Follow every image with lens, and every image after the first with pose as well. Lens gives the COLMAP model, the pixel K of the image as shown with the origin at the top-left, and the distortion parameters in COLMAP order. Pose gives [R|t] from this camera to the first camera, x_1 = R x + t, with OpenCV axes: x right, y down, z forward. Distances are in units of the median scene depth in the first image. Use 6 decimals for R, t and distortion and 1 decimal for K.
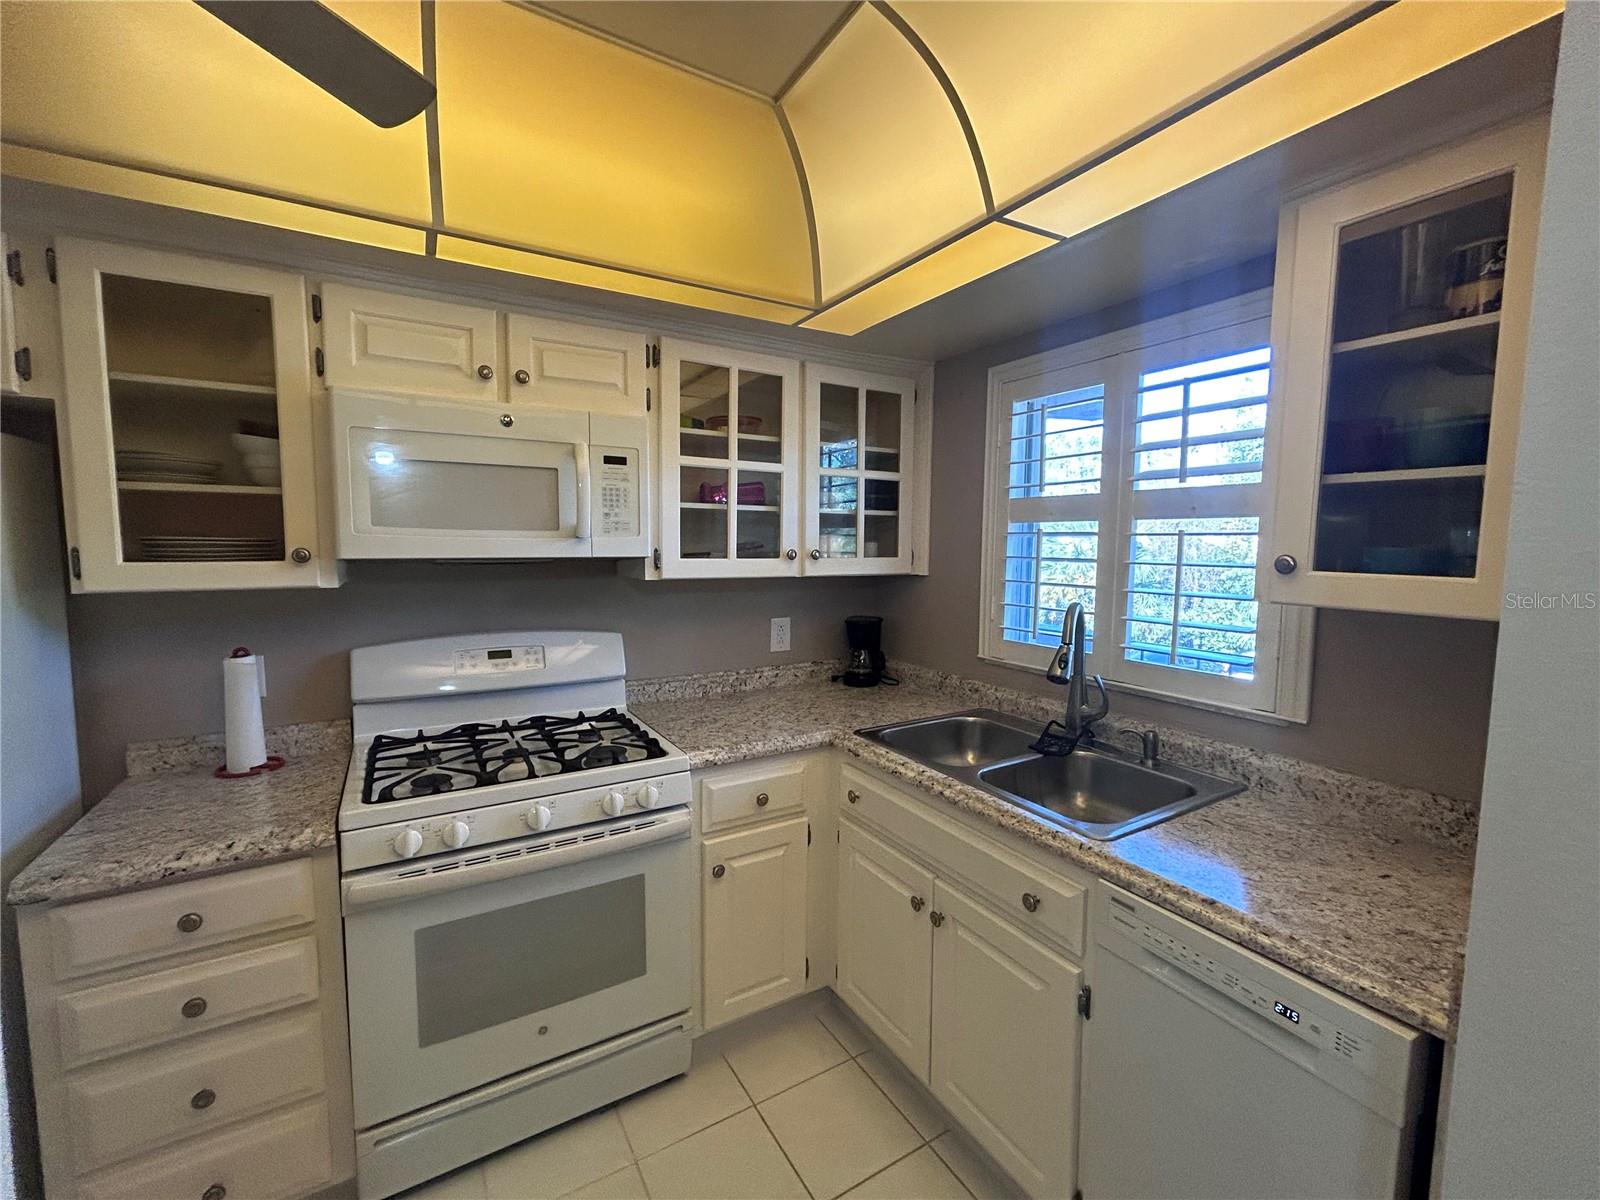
lens RADIAL K [[671.0, 0, 801.3], [0, 671.0, 596.6], [0, 0, 1]] dist [-0.001575, 0.000662]
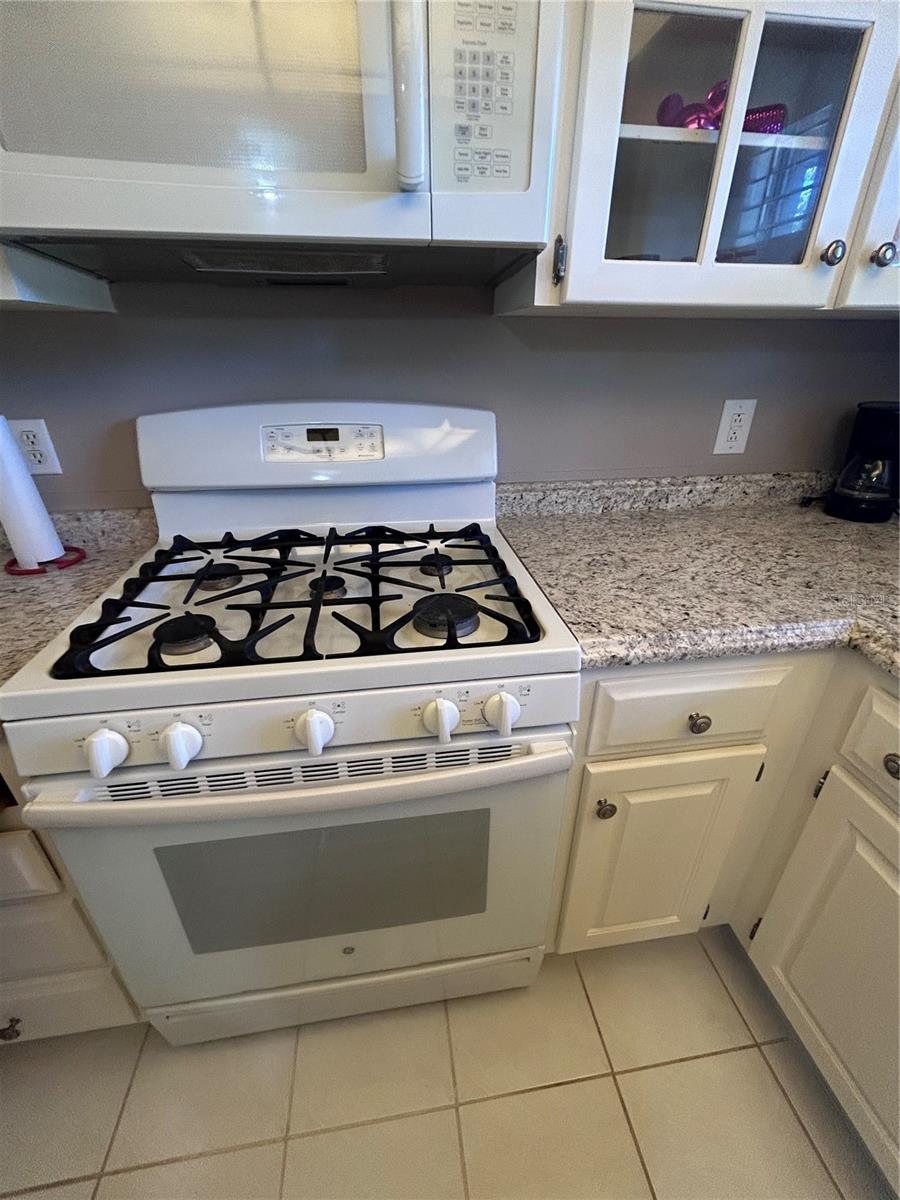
lens RADIAL K [[503.2, 0, 453.6], [0, 503.2, 598.6], [0, 0, 1]] dist [-0.001575, 0.000662]
pose [[0.923884, 0.165343, -0.345110, -0.124731], [-0.025018, 0.926007, 0.376678, 0.047729], [0.381855, -0.339372, 0.859659, 0.600840]]
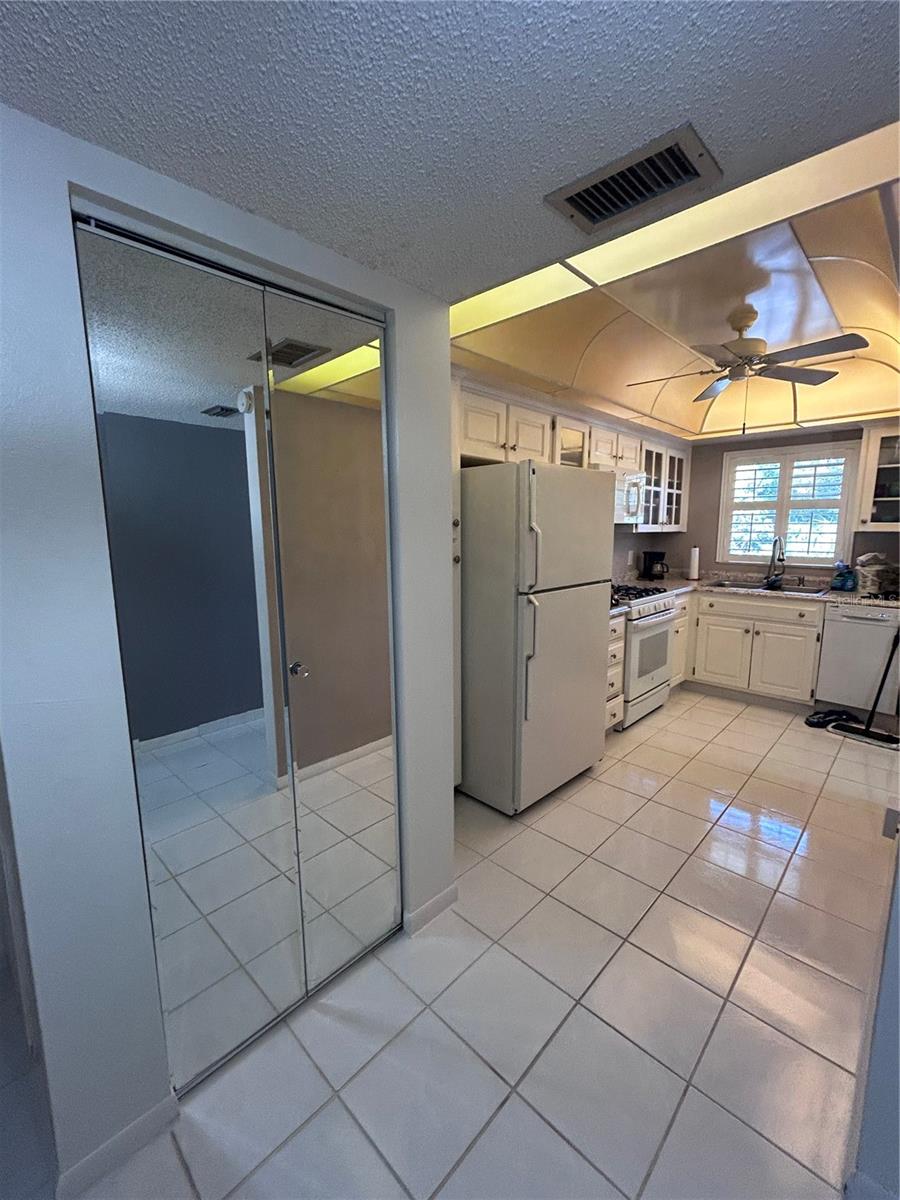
lens RADIAL K [[503.2, 0, 453.6], [0, 503.2, 598.6], [0, 0, 1]] dist [-0.001575, 0.000662]
pose [[0.963625, -0.048830, 0.262758, -1.609618], [0.032564, 0.997294, 0.065912, 0.090087], [-0.265266, -0.054959, 0.962608, -0.824848]]
